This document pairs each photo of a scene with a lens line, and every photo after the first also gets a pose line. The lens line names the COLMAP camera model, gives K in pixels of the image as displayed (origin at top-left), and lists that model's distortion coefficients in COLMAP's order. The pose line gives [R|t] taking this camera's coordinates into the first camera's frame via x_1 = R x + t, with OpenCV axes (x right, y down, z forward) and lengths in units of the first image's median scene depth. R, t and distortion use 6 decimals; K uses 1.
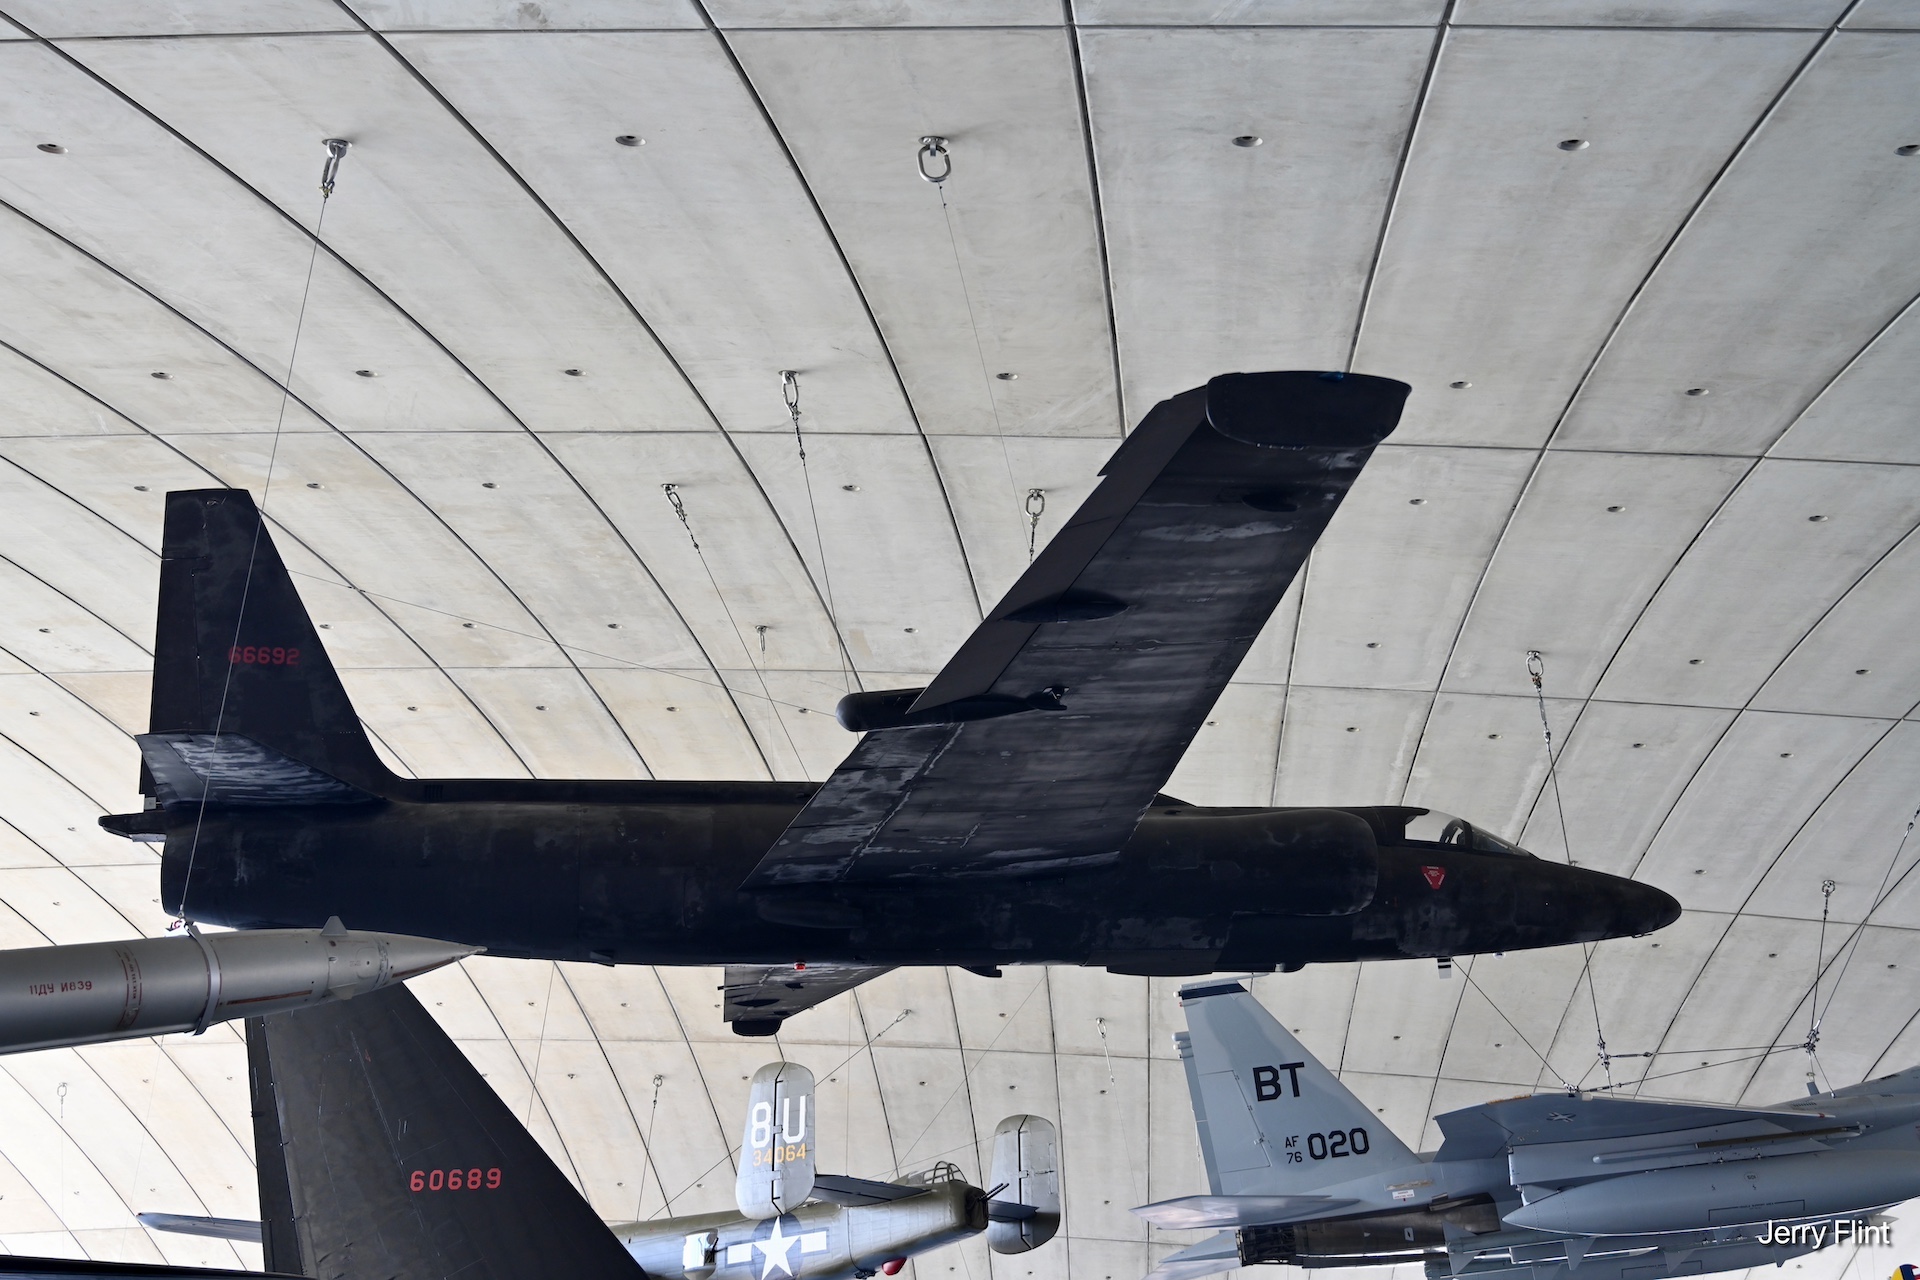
lens RADIAL K [[1972.1, 0, 960.0], [0, 1972.1, 640.0], [0, 0, 1]] dist [0.004071, -0.007737]
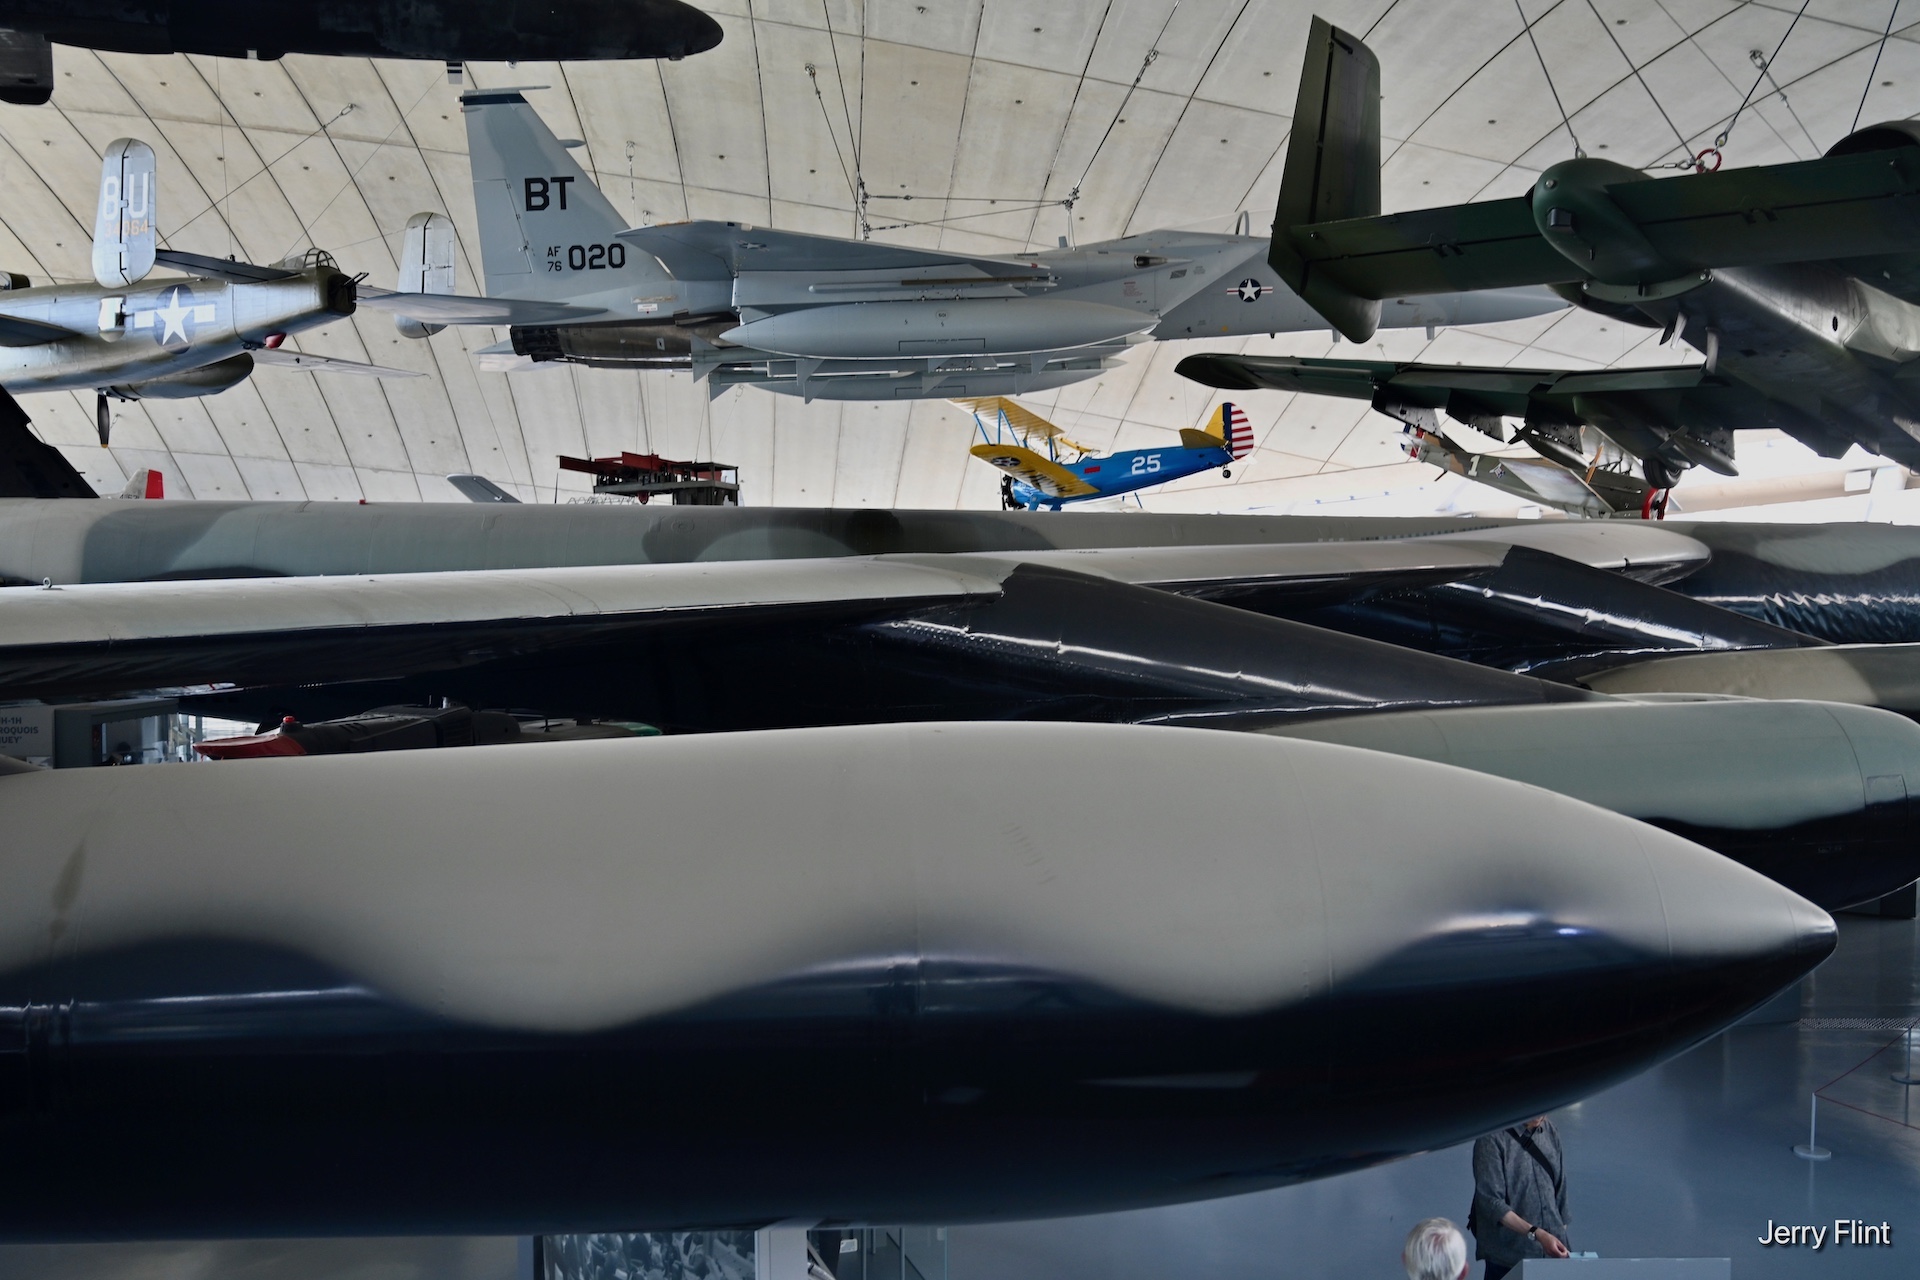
lens RADIAL K [[1679.5, 0, 960.0], [0, 1679.5, 640.0], [0, 0, 1]] dist [-0.001799, -0.005215]
pose [[0.988994, 0.047532, 0.140109, 0.264660], [-0.106022, 0.888199, 0.447060, 0.013600], [-0.103195, -0.456994, 0.883463, 0.085711]]
